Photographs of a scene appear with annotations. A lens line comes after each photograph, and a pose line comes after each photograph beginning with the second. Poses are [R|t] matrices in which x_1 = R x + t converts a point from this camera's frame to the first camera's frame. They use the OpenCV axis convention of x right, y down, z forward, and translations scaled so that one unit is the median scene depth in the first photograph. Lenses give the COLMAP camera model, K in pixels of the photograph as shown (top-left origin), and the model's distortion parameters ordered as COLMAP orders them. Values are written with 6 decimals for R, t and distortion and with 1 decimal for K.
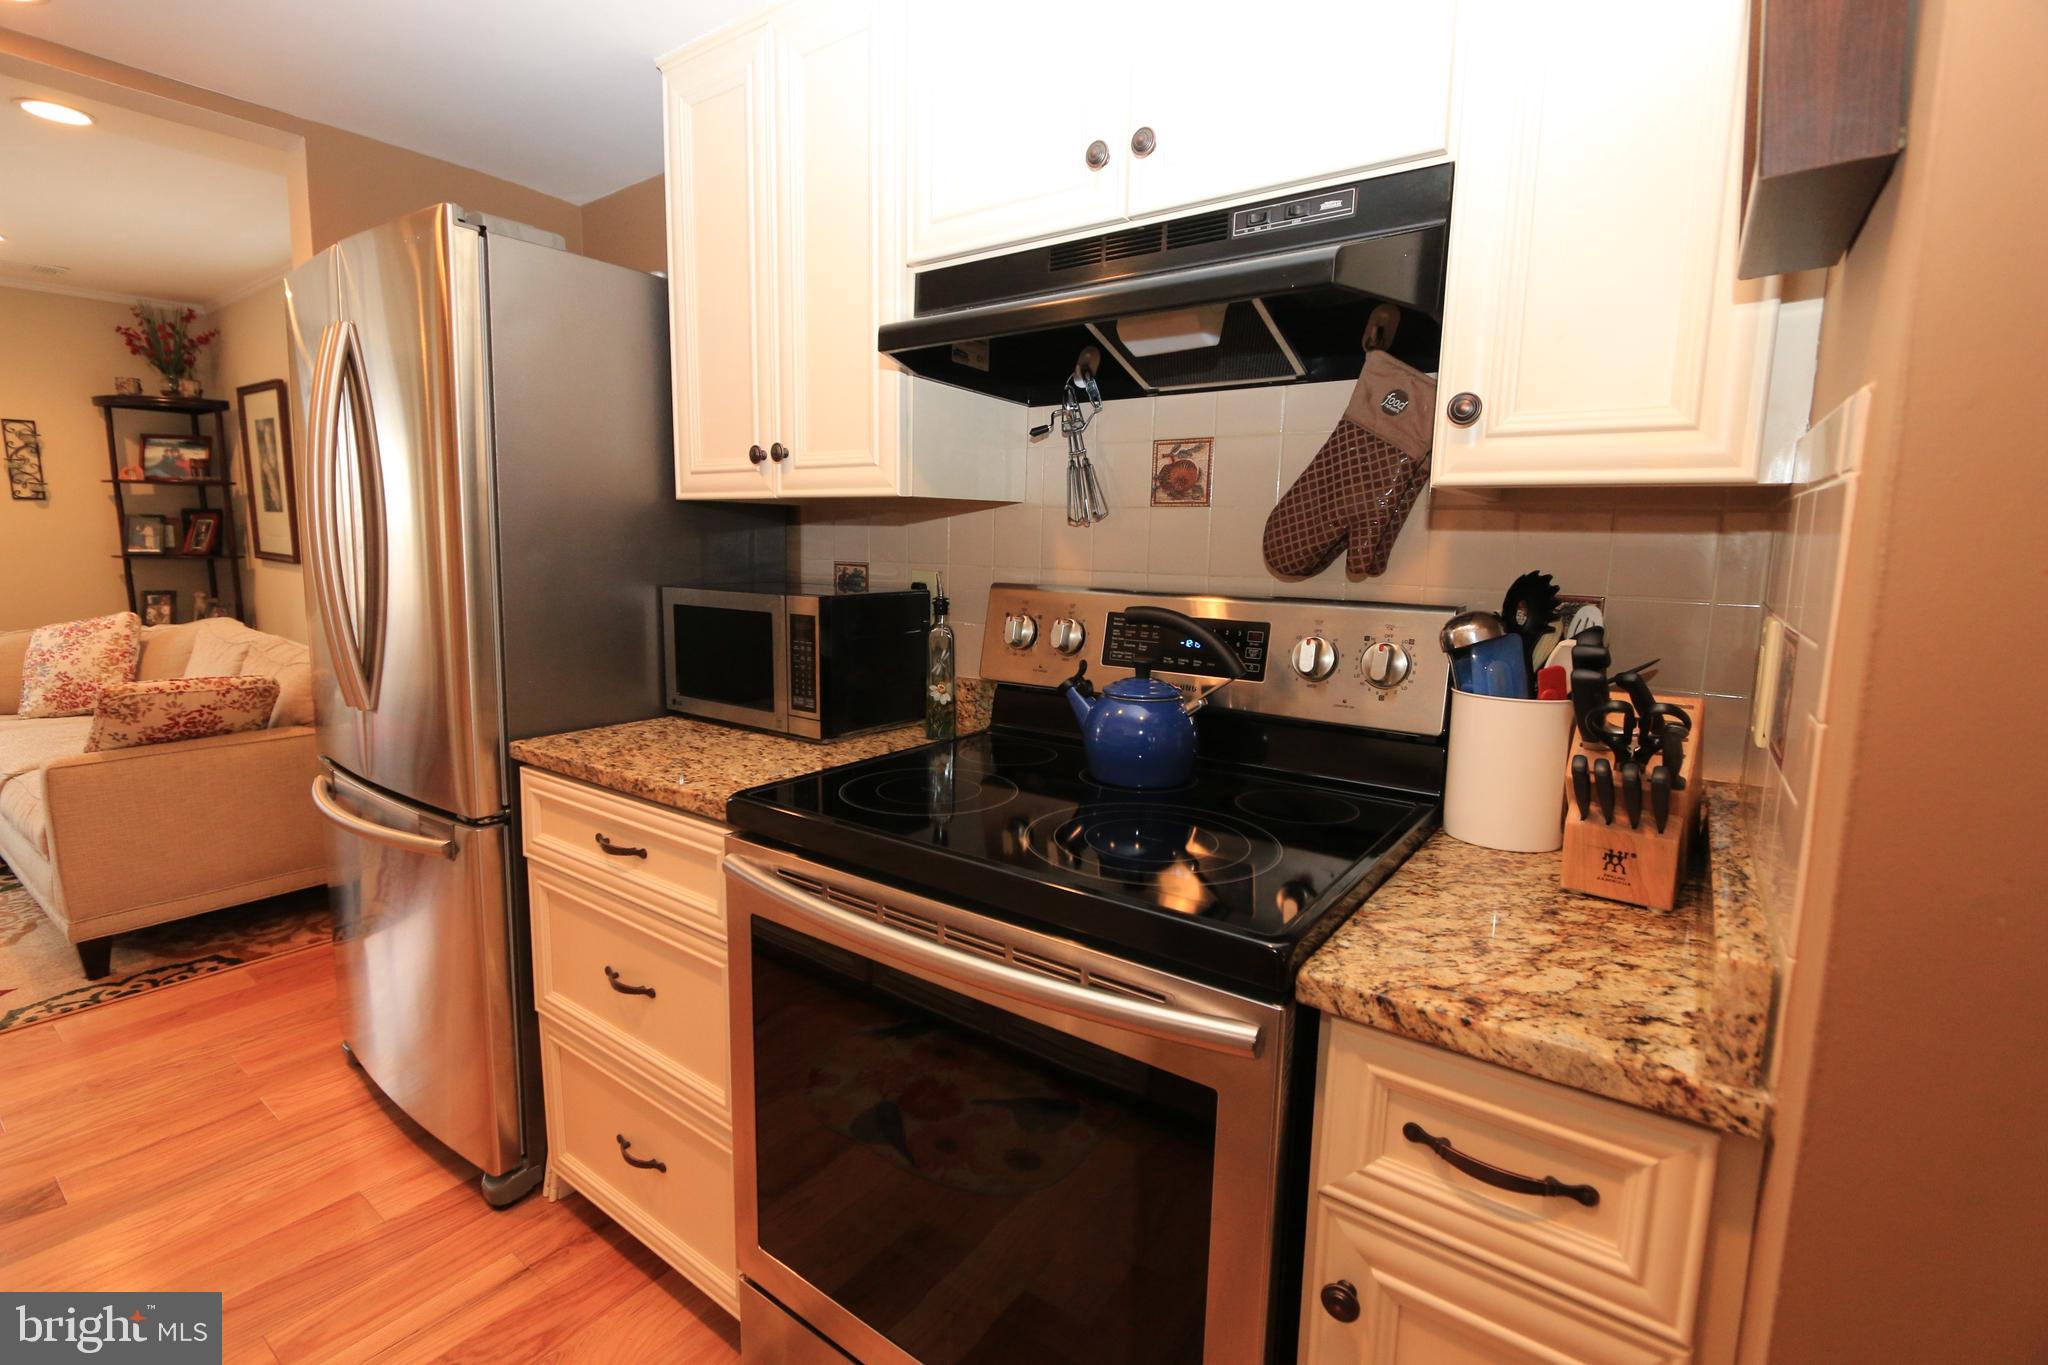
lens RADIAL K [[933.8, 0, 1011.8], [0, 933.8, 675.5], [0, 0, 1]] dist [-0.016213, 0.002388]
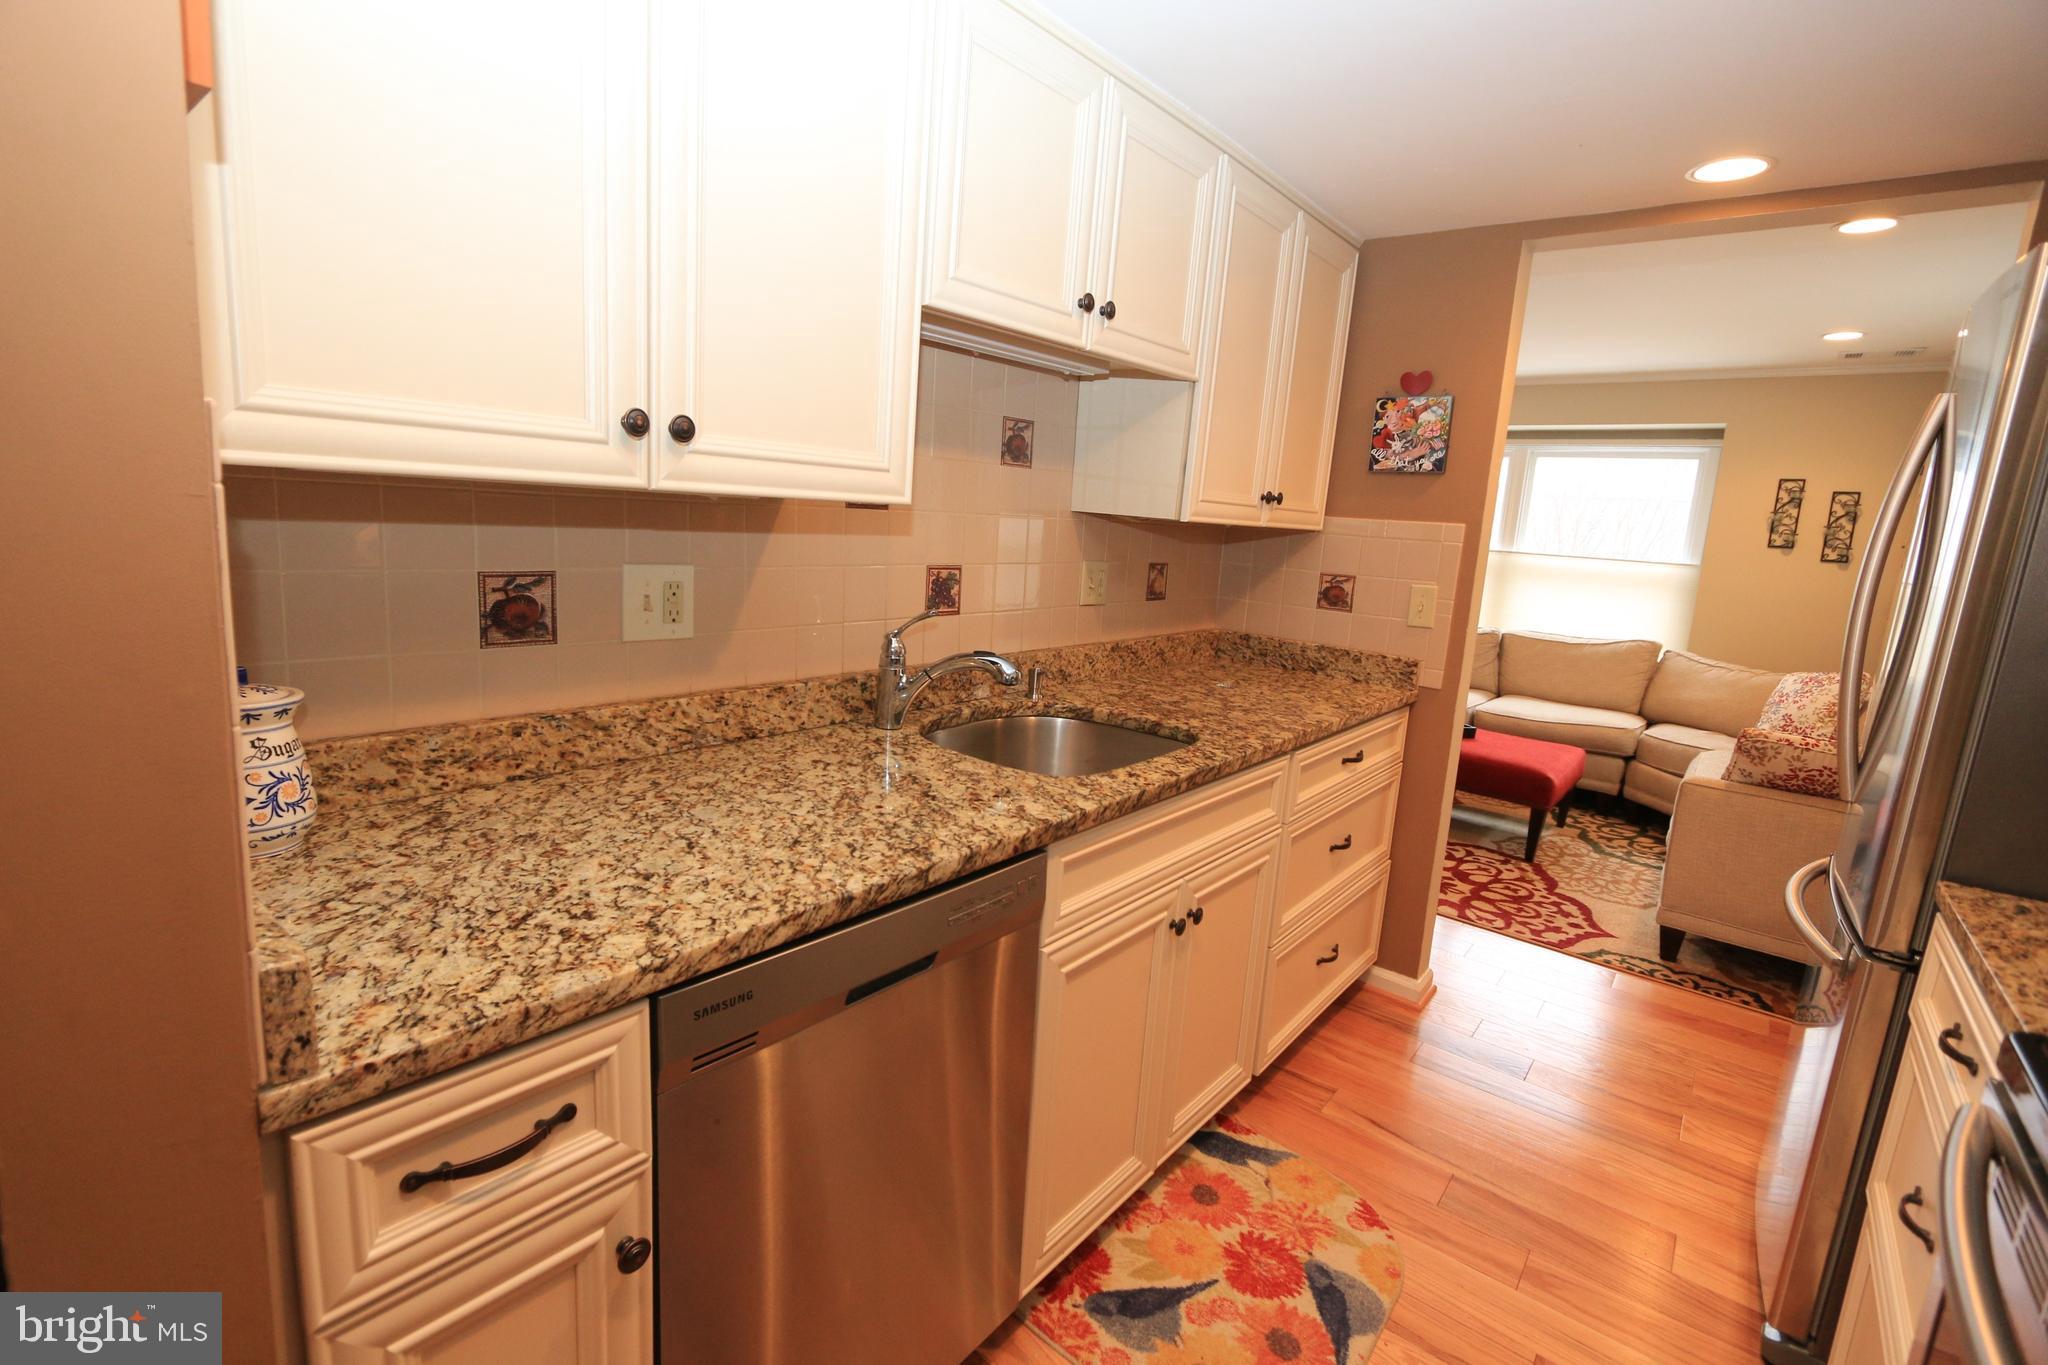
lens RADIAL K [[933.8, 0, 1009.9], [0, 933.8, 680.1], [0, 0, 1]] dist [-0.016213, 0.002388]
pose [[-0.049433, 0.154883, -0.986695, 0.274129], [-0.210016, 0.964204, 0.161874, -0.057397], [0.976447, 0.215224, -0.015136, 0.159171]]
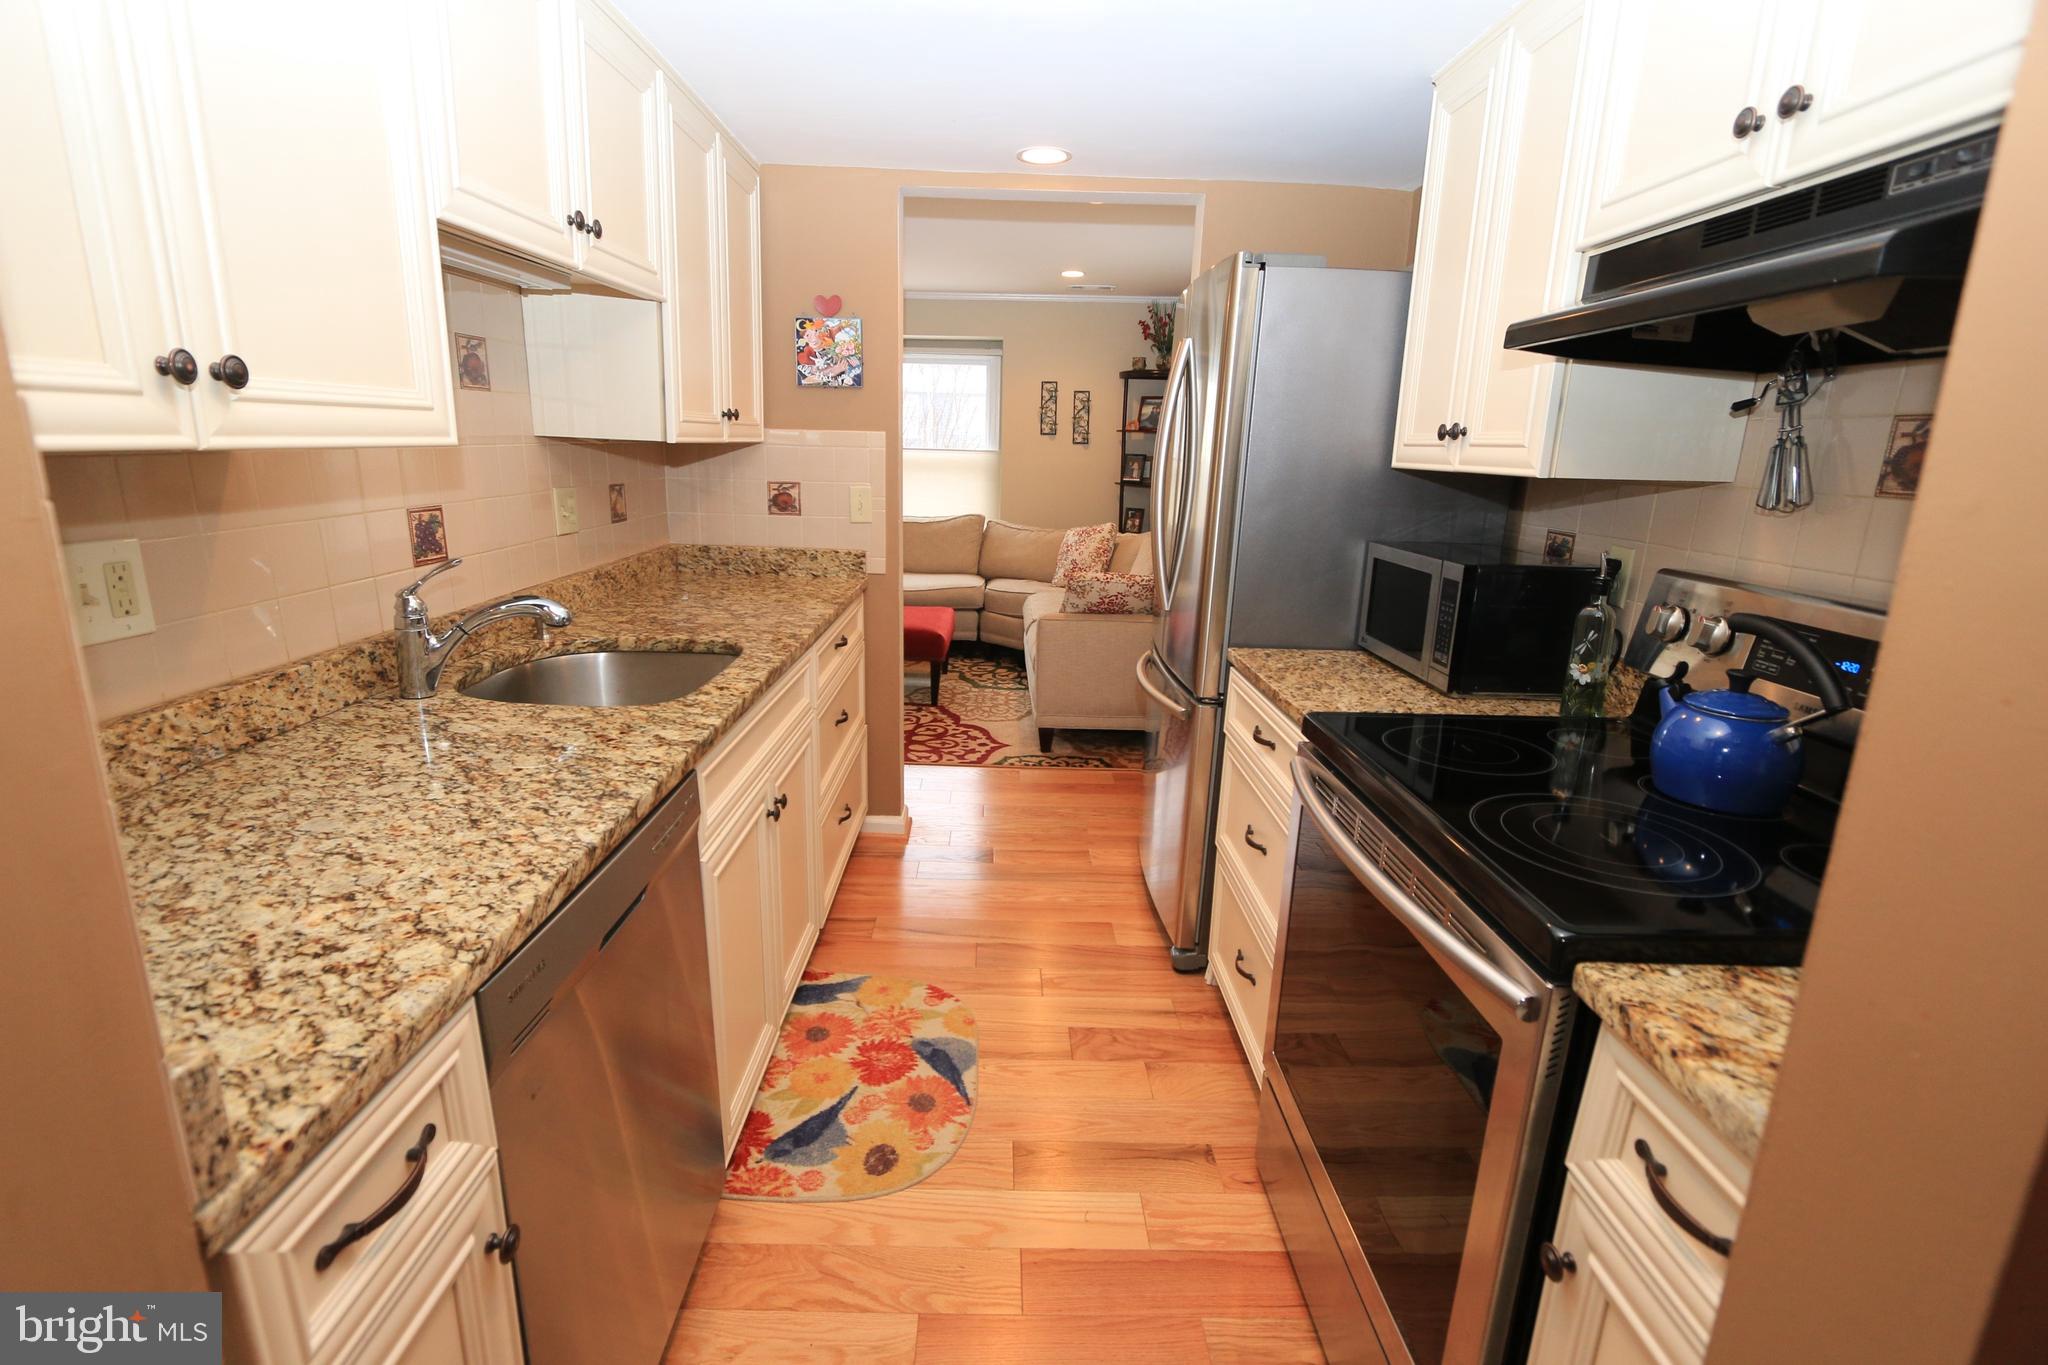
lens RADIAL K [[933.8, 0, 1011.5], [0, 933.8, 681.1], [0, 0, 1]] dist [-0.016213, 0.002388]
pose [[0.602733, 0.196220, -0.773441, 0.327287], [-0.133180, 0.980435, 0.144949, -0.035291], [0.786750, 0.015641, 0.617073, -0.092950]]
